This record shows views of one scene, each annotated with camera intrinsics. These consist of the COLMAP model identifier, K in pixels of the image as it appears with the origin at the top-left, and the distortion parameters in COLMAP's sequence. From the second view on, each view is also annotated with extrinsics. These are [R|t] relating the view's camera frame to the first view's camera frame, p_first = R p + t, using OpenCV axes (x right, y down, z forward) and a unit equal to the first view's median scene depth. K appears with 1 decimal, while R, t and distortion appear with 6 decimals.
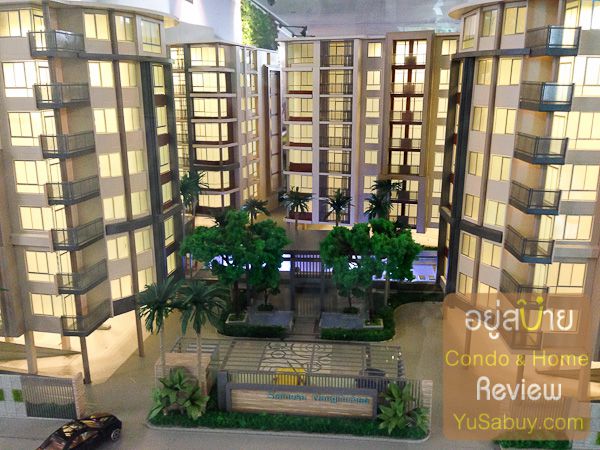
lens RADIAL K [[543.7, 0, 297.4], [0, 543.7, 233.0], [0, 0, 1]] dist [0.008716, -0.005603]
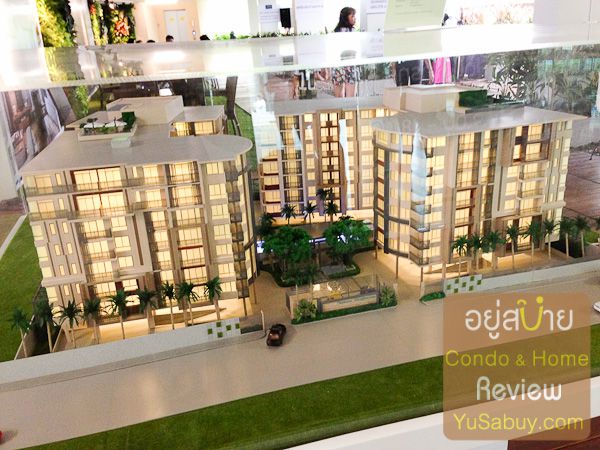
lens RADIAL K [[518.1, 0, 300.0], [0, 518.1, 225.0], [0, 0, 1]] dist [0.003824, -0.002281]
pose [[0.935493, -0.163871, 0.313049, -0.482698], [0.140438, 0.985409, 0.096156, -0.162388], [-0.324238, -0.045989, 0.944857, -0.622957]]
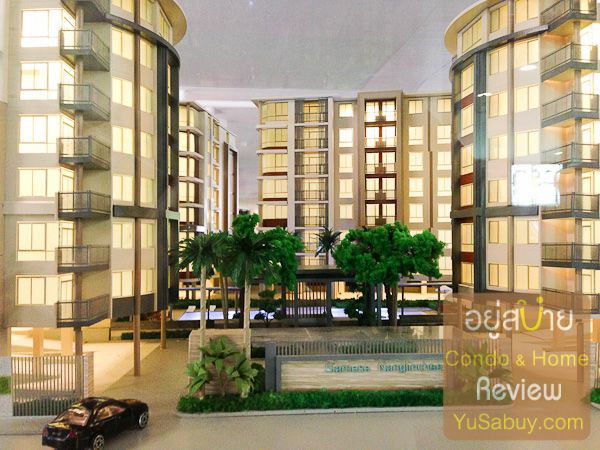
lens RADIAL K [[543.7, 0, 297.4], [0, 543.7, 233.0], [0, 0, 1]] dist [0.008716, -0.005603]
pose [[0.985427, 0.005127, 0.170023, -0.131474], [0.041051, 0.962833, -0.266960, 0.173716], [-0.165073, 0.270049, 0.948591, 0.083143]]
